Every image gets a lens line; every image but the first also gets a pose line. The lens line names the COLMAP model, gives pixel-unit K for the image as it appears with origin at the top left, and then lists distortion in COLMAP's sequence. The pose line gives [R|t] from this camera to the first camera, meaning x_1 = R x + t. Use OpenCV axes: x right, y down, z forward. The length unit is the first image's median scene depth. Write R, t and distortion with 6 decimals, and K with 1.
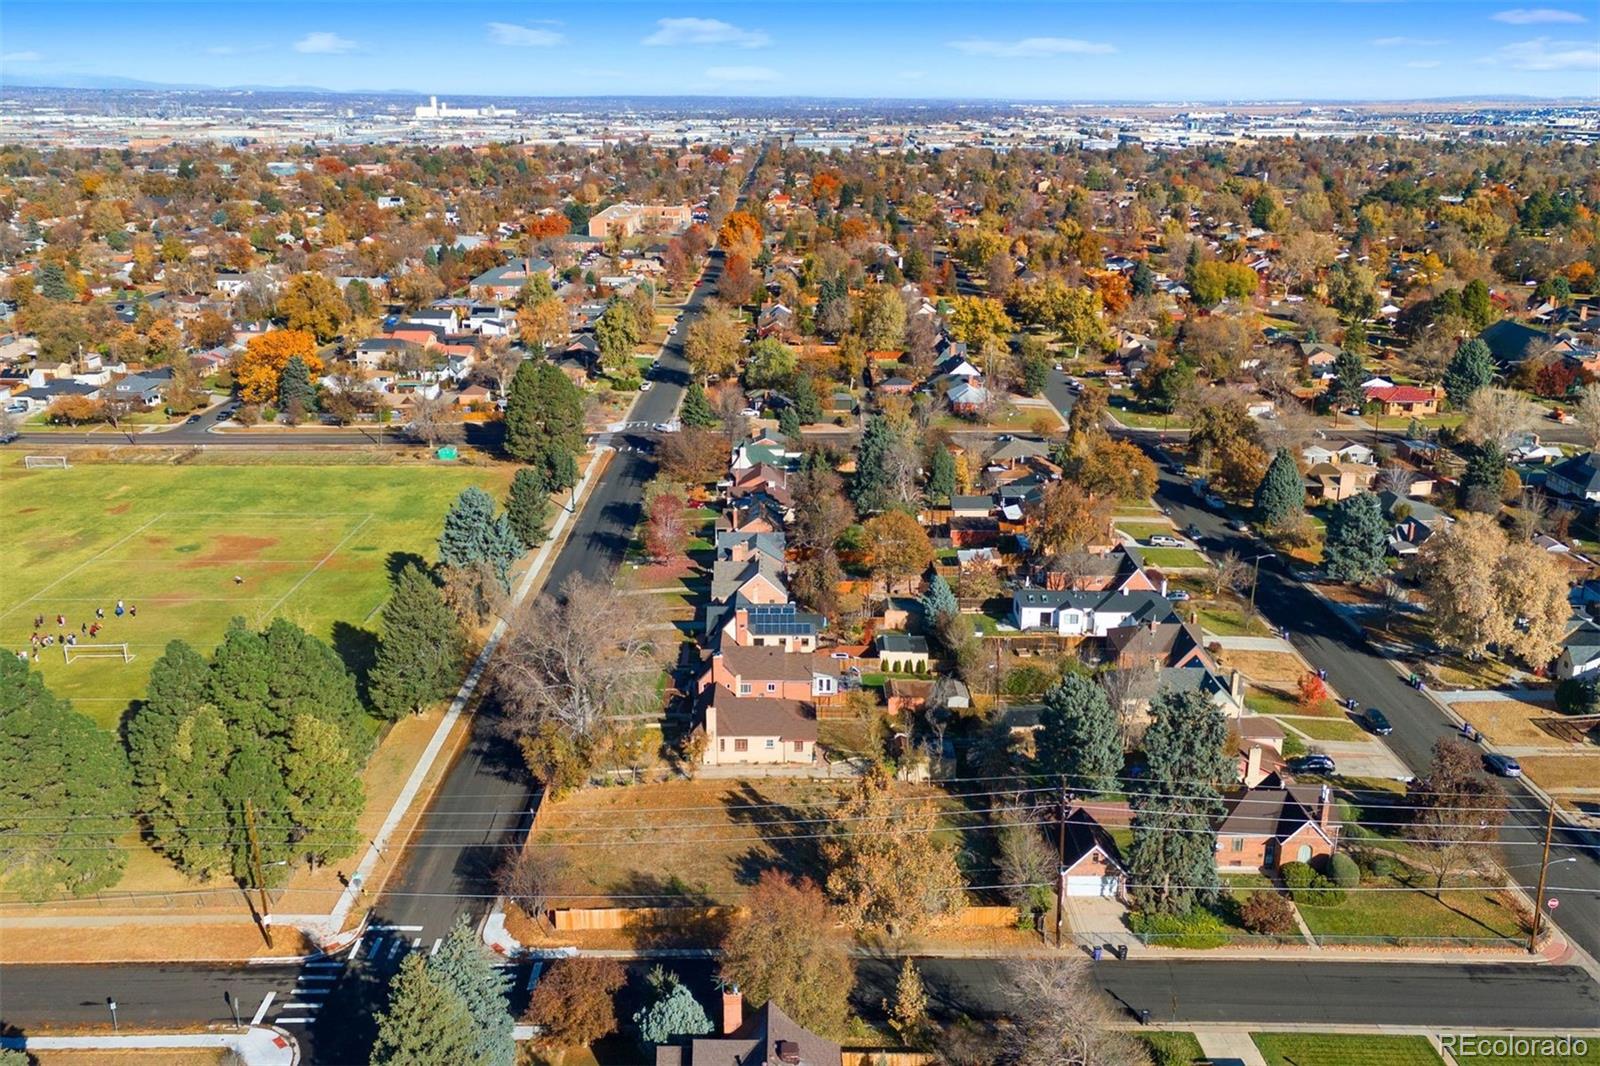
lens RADIAL K [[1391.3, 0, 762.5], [0, 1391.3, 532.0], [0, 0, 1]] dist [0.111343, -0.156119]
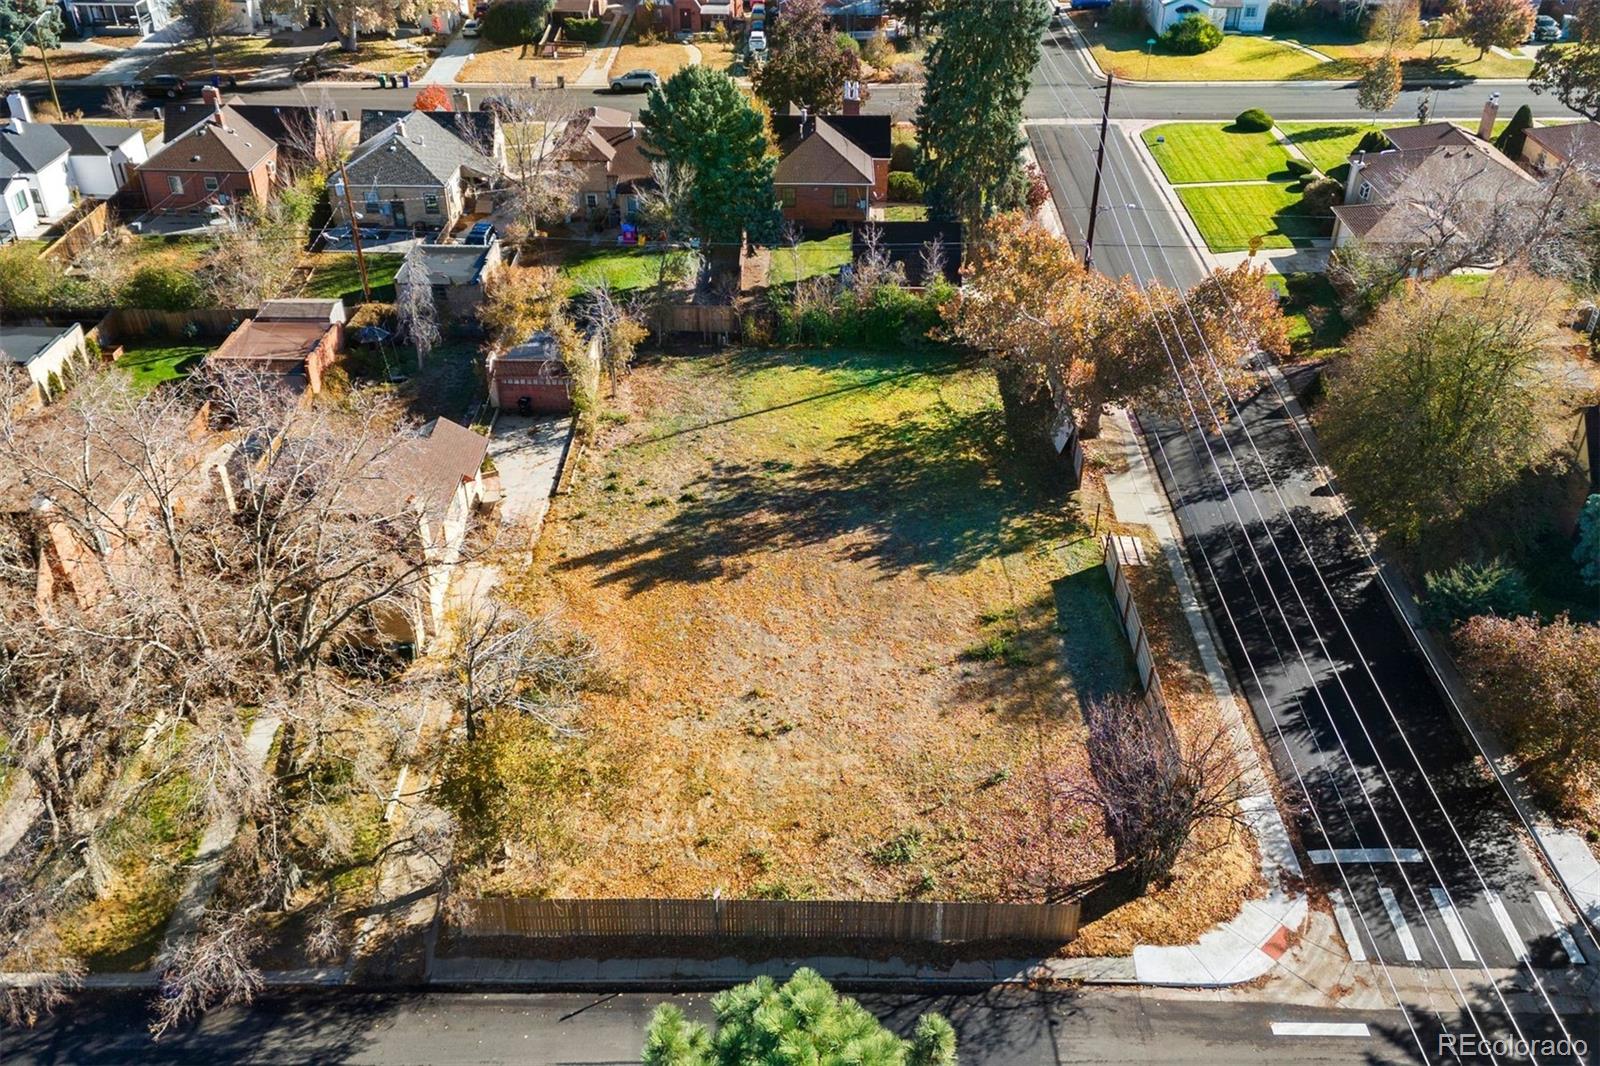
lens RADIAL K [[1380.5, 0, 818.7], [0, 1380.5, 530.2], [0, 0, 1]] dist [0.110262, -0.132913]
pose [[-0.009508, -0.546245, 0.837572, -0.270332], [0.290612, 0.799946, 0.525005, -0.028136], [-0.956794, 0.248400, 0.151140, 0.609173]]
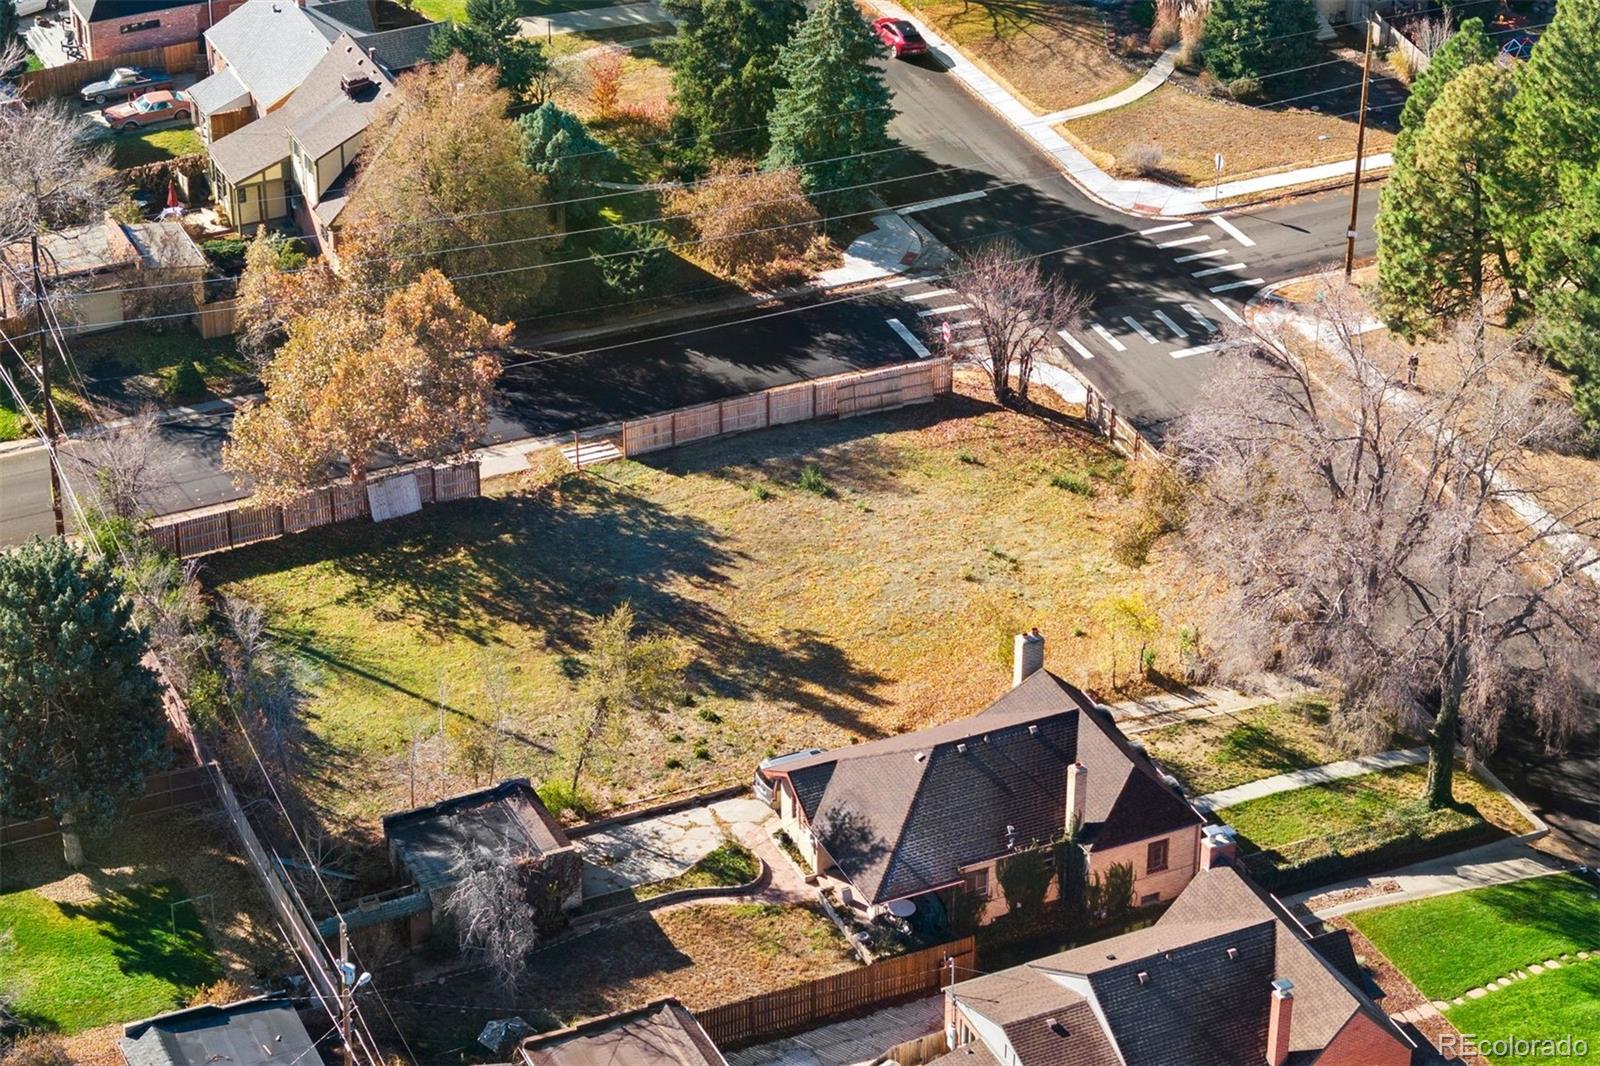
lens RADIAL K [[3811.1, 0, 841.0], [0, 3811.1, 530.8], [0, 0, 1]] dist [-0.208283, 1.058866]
pose [[-0.900322, 0.217420, -0.377027, 0.280974], [-0.134663, 0.684610, 0.716363, -0.450273], [0.413868, 0.695728, -0.587090, 1.137553]]
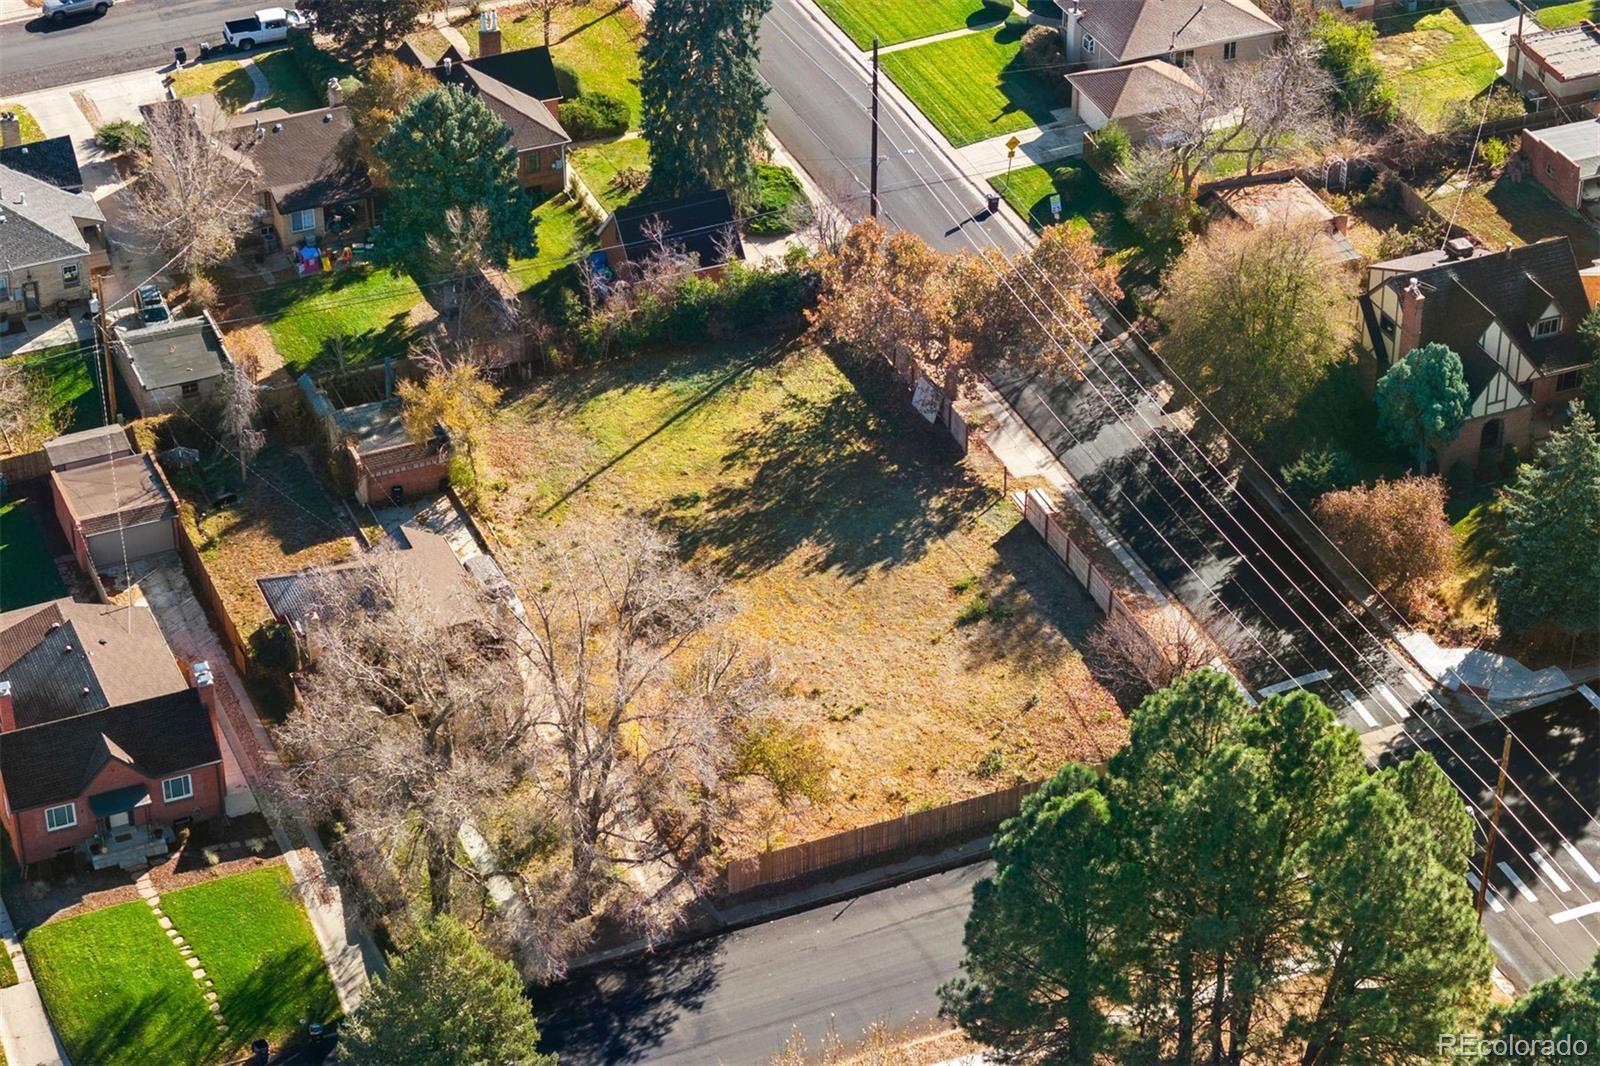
lens RADIAL K [[3811.1, 0, 841.0], [0, 3811.1, 530.8], [0, 0, 1]] dist [-0.208283, 1.058866]
pose [[-0.410339, -0.511930, 0.754685, -0.731498], [0.267091, 0.723809, 0.636209, -0.471289], [-0.871943, 0.462631, -0.160275, 0.797335]]
